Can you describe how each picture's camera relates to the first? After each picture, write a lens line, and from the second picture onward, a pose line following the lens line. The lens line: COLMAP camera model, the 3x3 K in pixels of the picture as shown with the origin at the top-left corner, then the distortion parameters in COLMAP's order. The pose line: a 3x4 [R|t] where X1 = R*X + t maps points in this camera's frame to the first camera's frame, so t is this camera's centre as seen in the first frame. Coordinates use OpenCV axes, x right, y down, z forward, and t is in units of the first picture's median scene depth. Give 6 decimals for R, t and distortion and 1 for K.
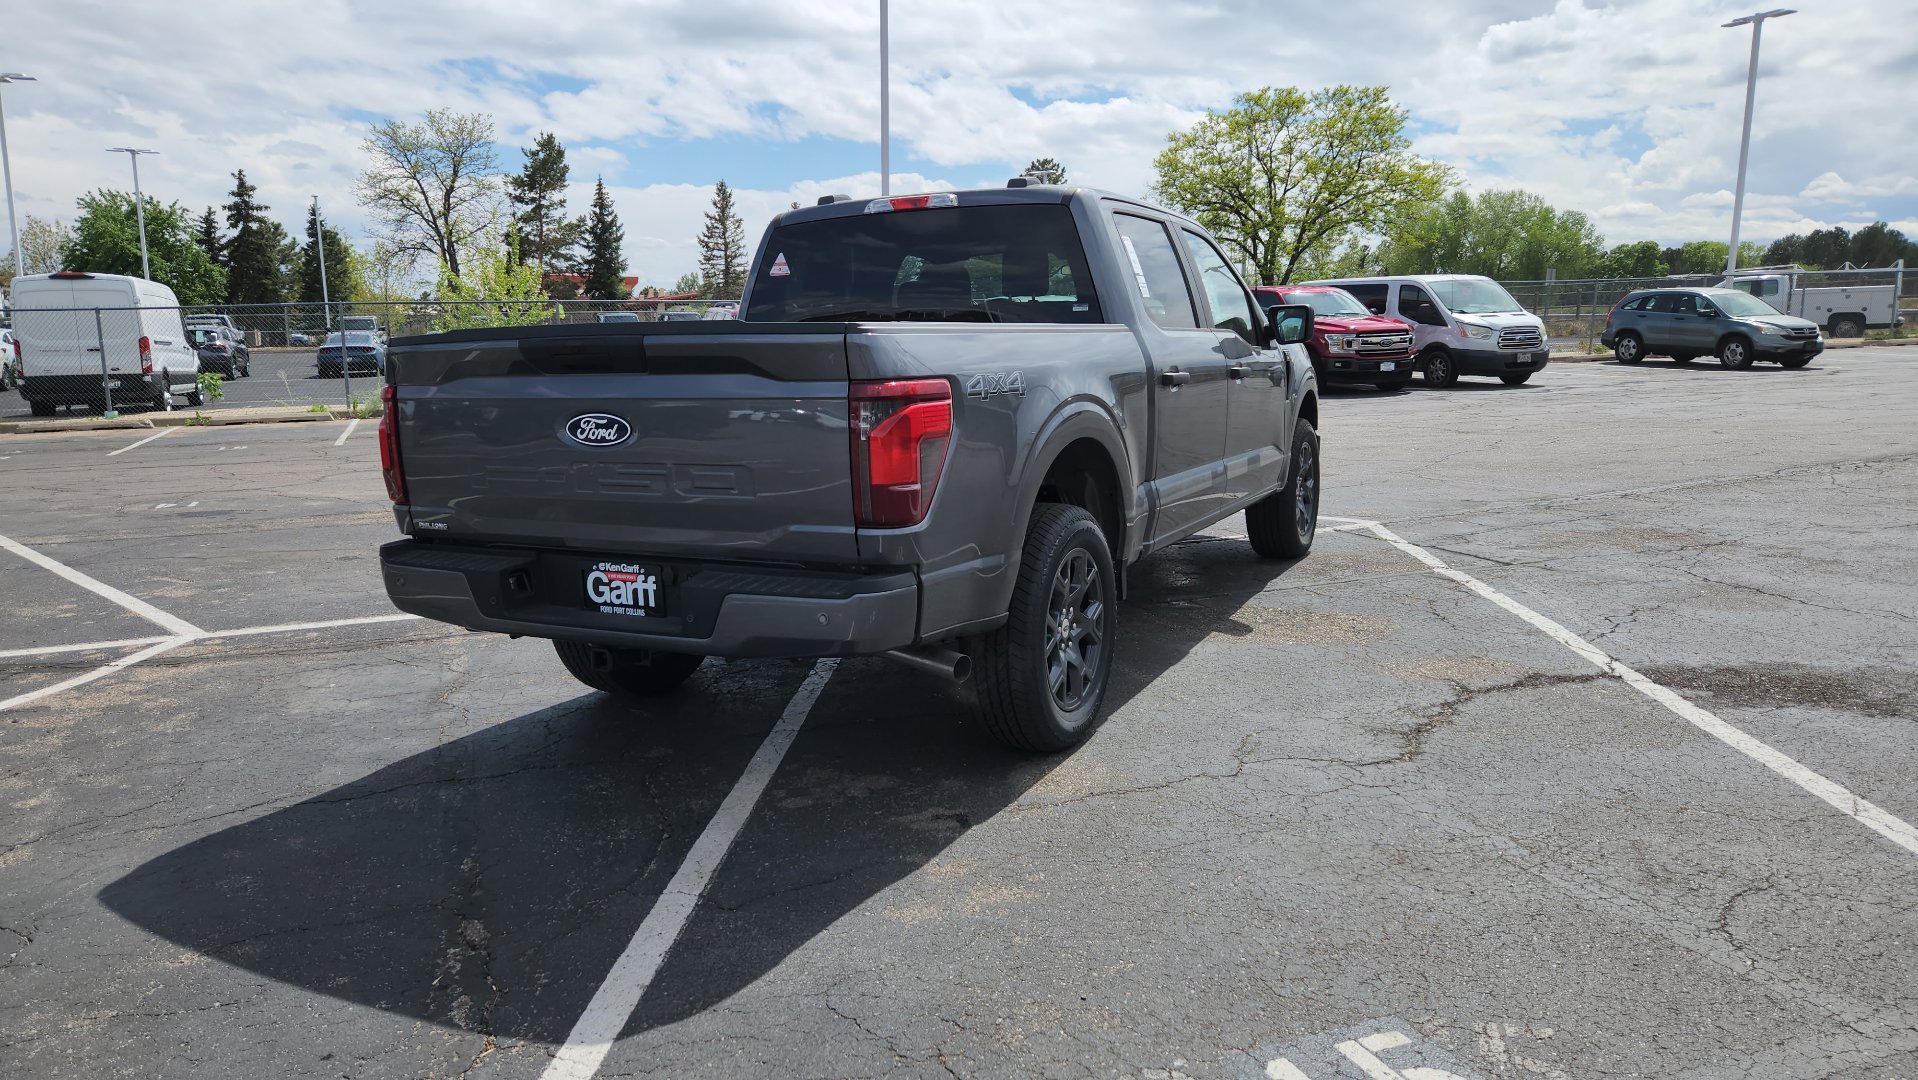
lens RADIAL K [[1278.6, 0, 918.2], [0, 1278.6, 533.0], [0, 0, 1]] dist [0.072155, -0.058401]
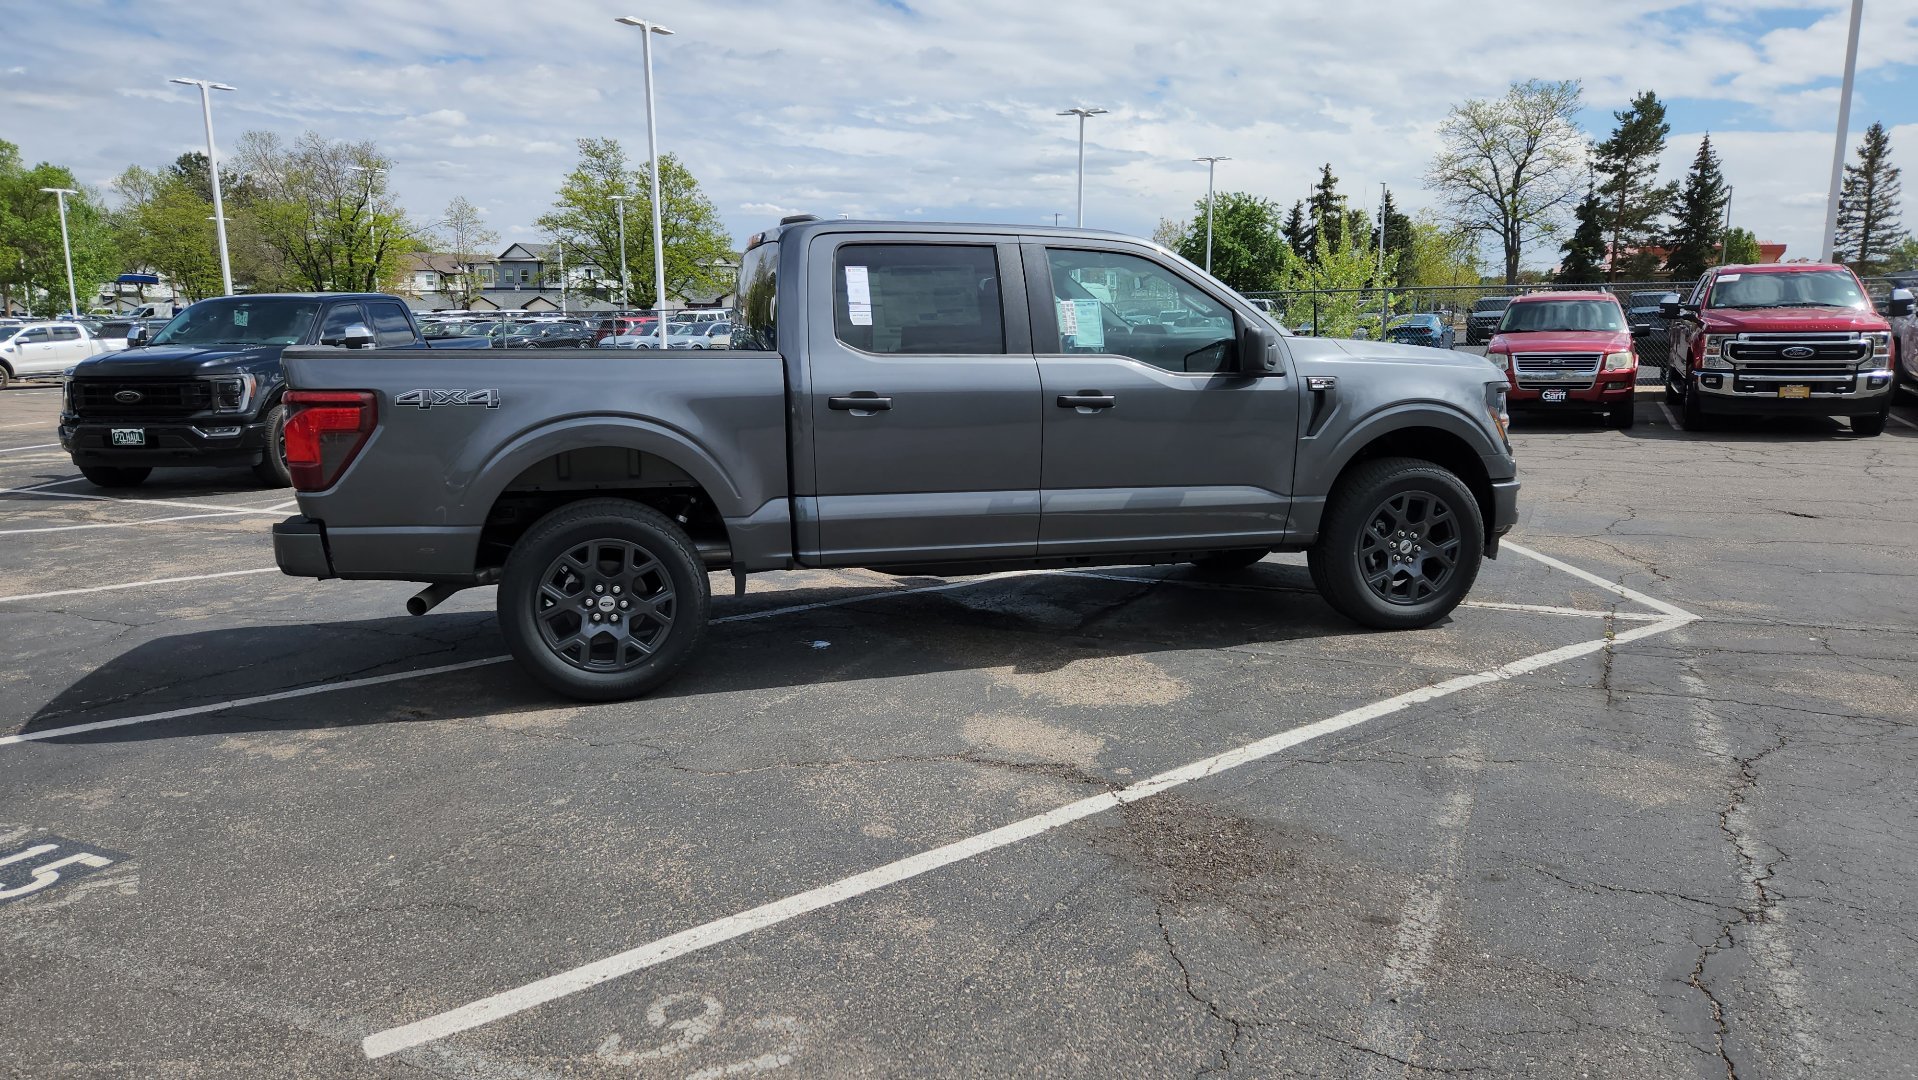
lens RADIAL K [[1281.9, 0, 929.5], [0, 1281.9, 529.6], [0, 0, 1]] dist [0.072912, -0.056840]
pose [[0.685321, 0.127966, -0.716909, 0.188335], [-0.118031, 0.990942, 0.064050, -0.017274], [0.718612, 0.040723, 0.694218, 0.059042]]
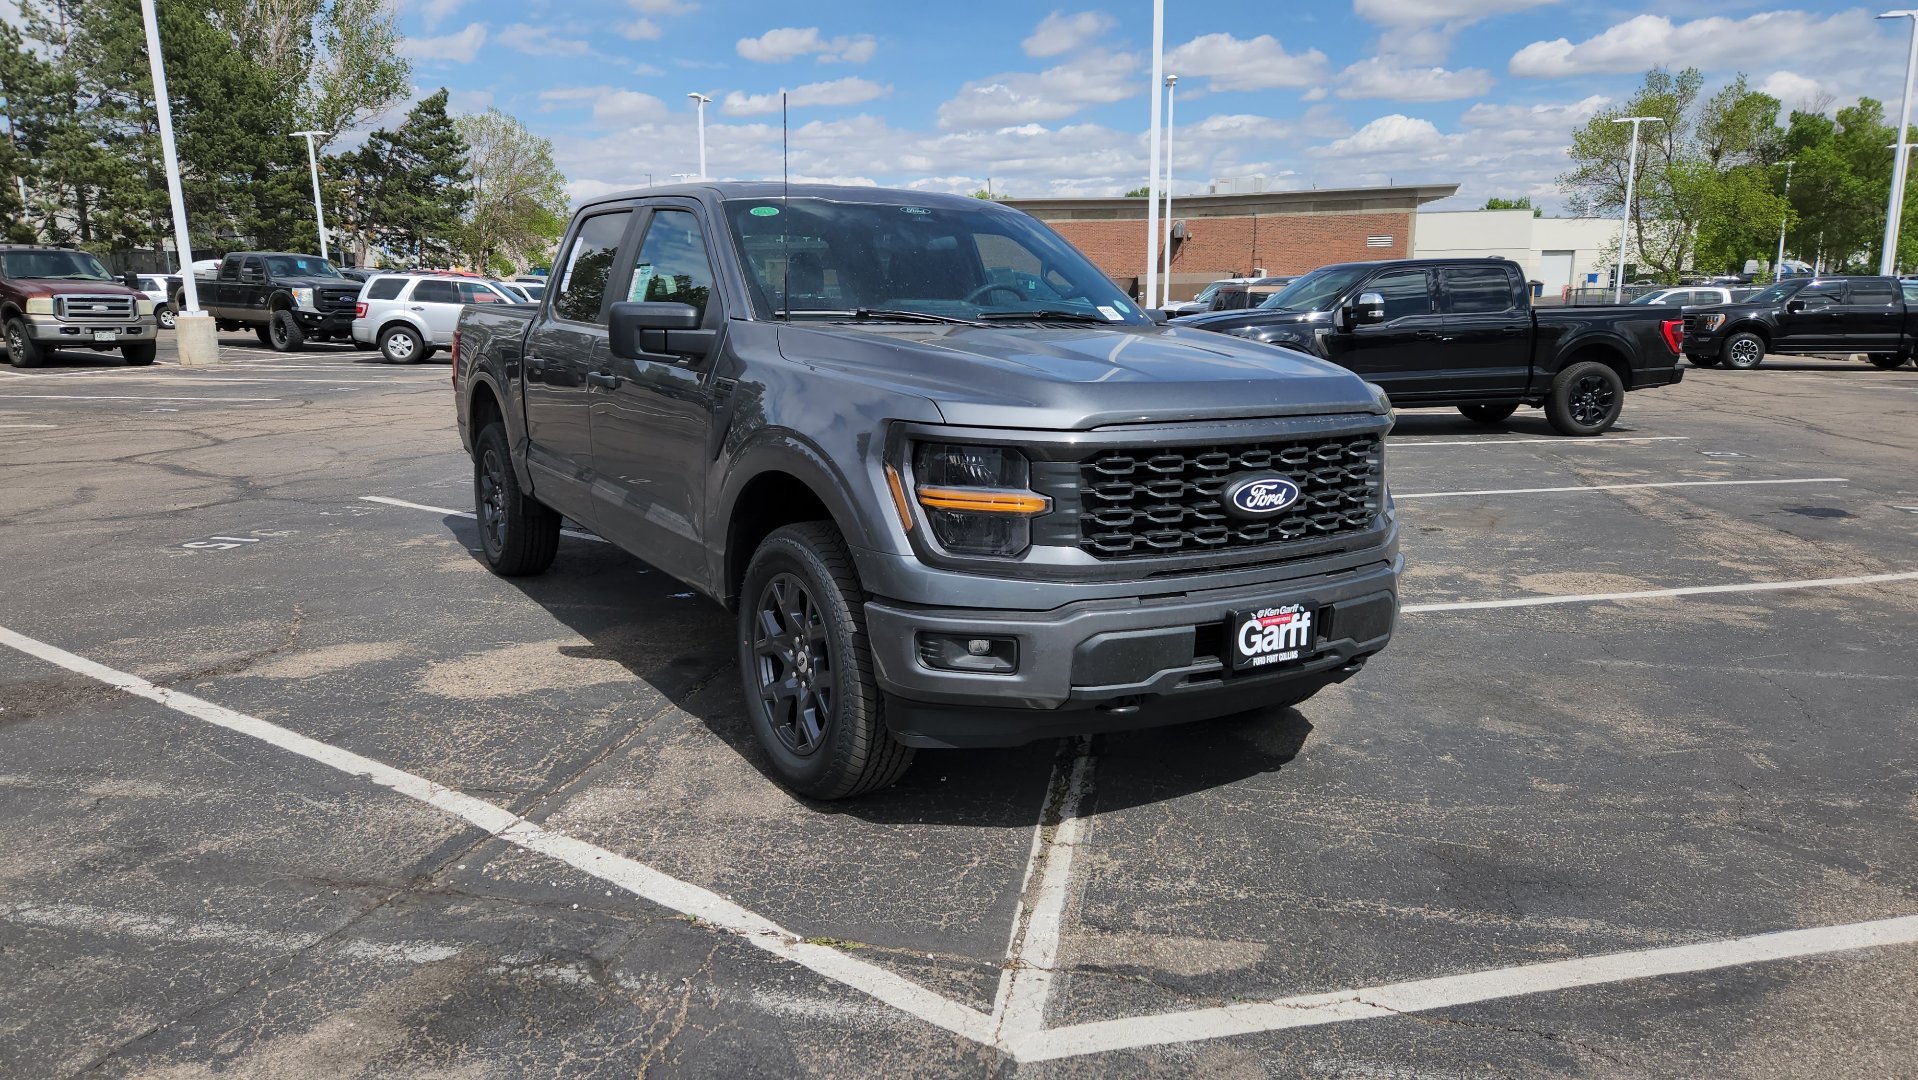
lens RADIAL K [[1286.2, 0, 921.8], [0, 1286.2, 543.8], [0, 0, 1]] dist [0.070209, -0.059244]
pose [[-0.513796, 0.181190, -0.838561, 0.193394], [-0.130890, 0.949444, 0.285347, -0.064684], [0.847869, 0.256370, -0.464105, 0.352210]]
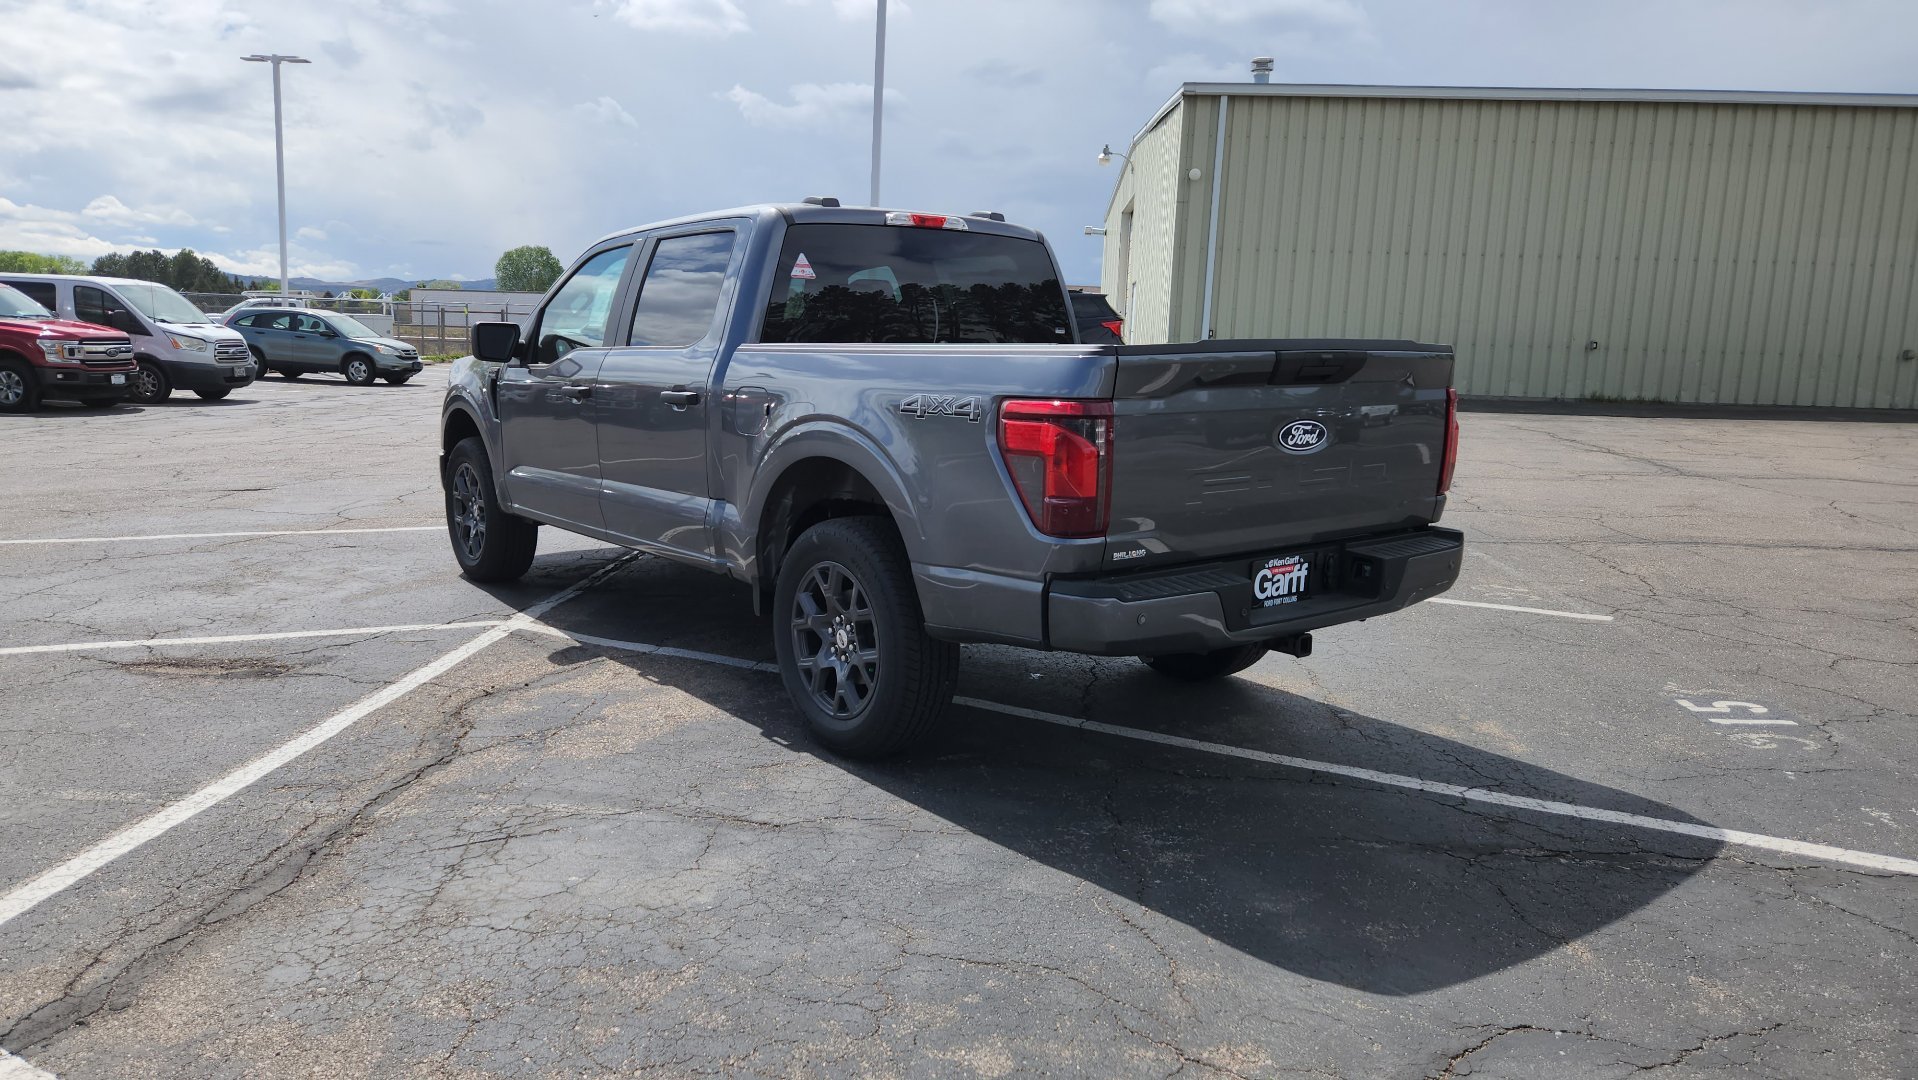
lens RADIAL K [[1280.6, 0, 929.7], [0, 1280.6, 537.8], [0, 0, 1]] dist [0.073396, -0.060096]
pose [[0.408966, -0.107486, 0.906197, -0.185711], [0.115258, 0.991170, 0.065549, -0.013745], [-0.905242, 0.077639, 0.417744, 0.112046]]
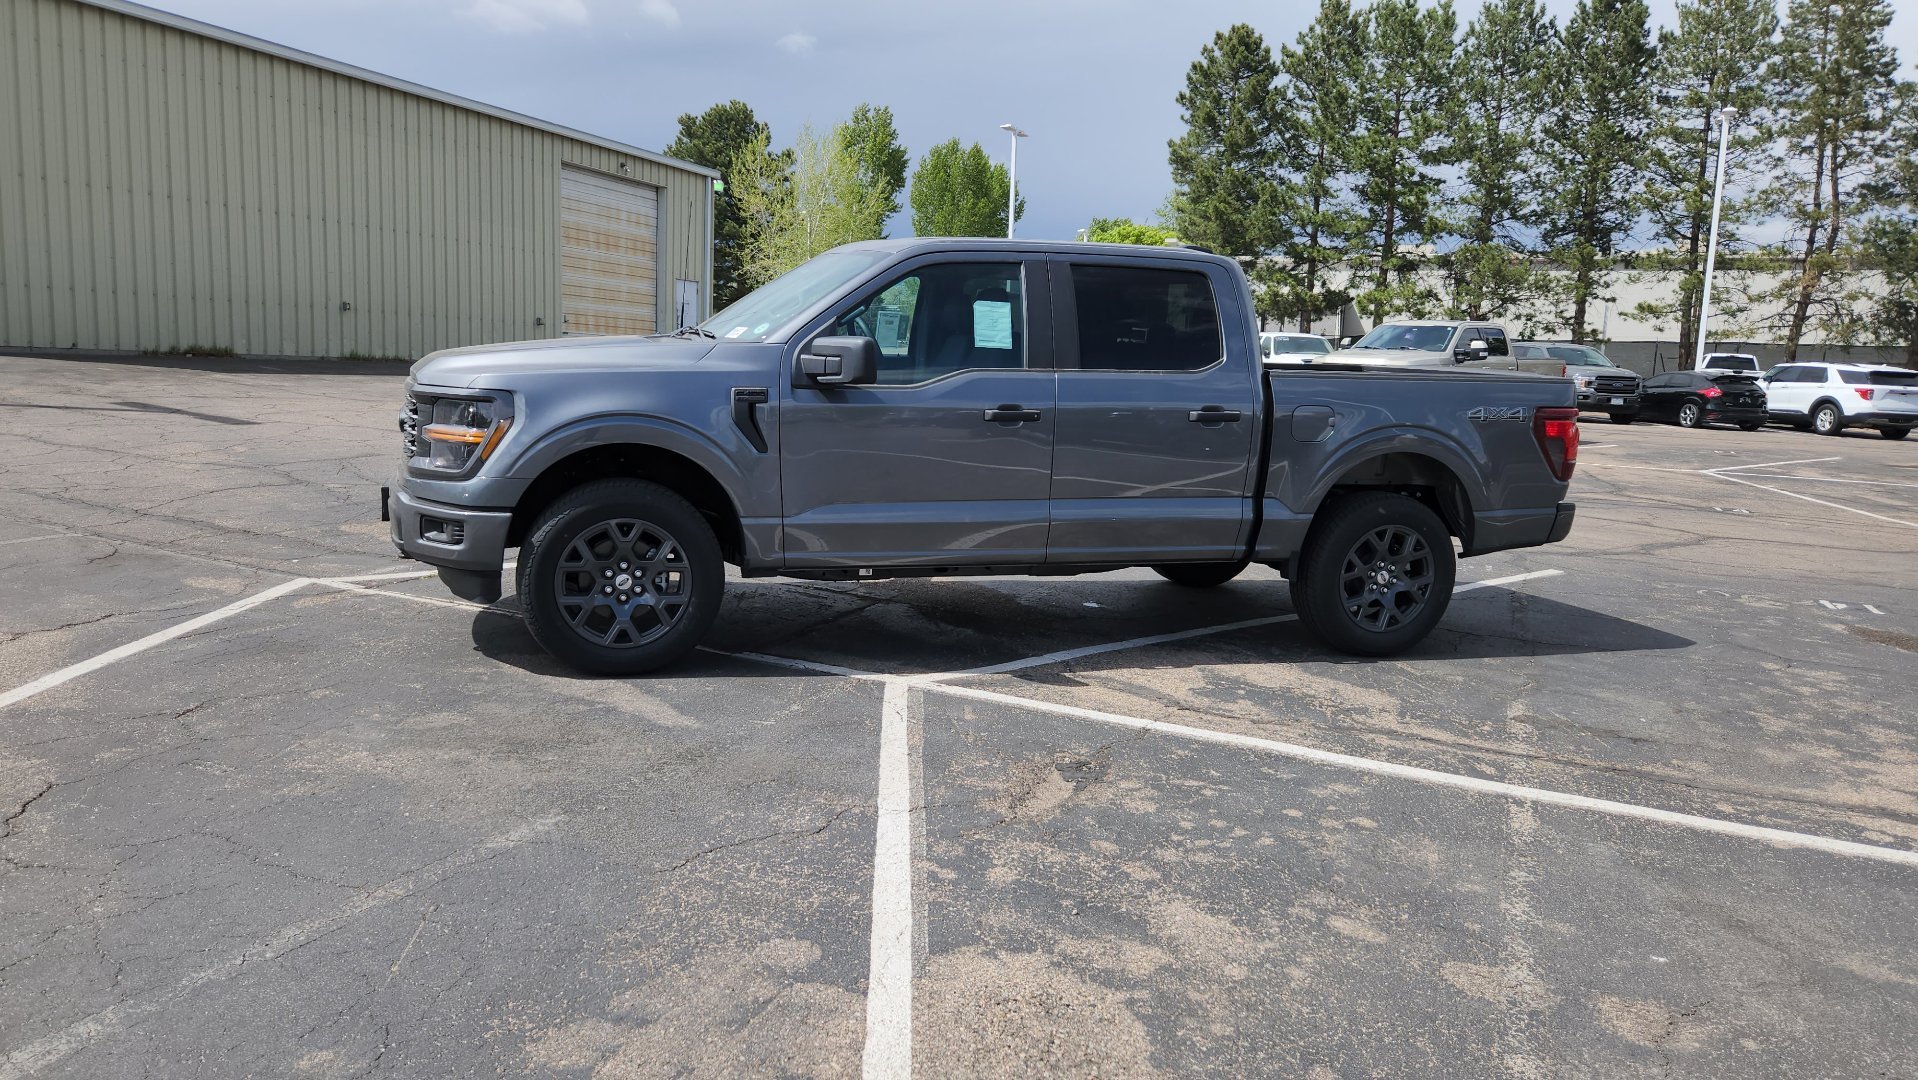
lens RADIAL K [[1280.6, 0, 929.7], [0, 1280.6, 537.8], [0, 0, 1]] dist [0.073396, -0.060096]
pose [[-0.713689, -0.118359, 0.690390, -0.147945], [0.078140, 0.966016, 0.246389, -0.064058], [-0.696090, 0.229793, -0.680187, 0.410426]]
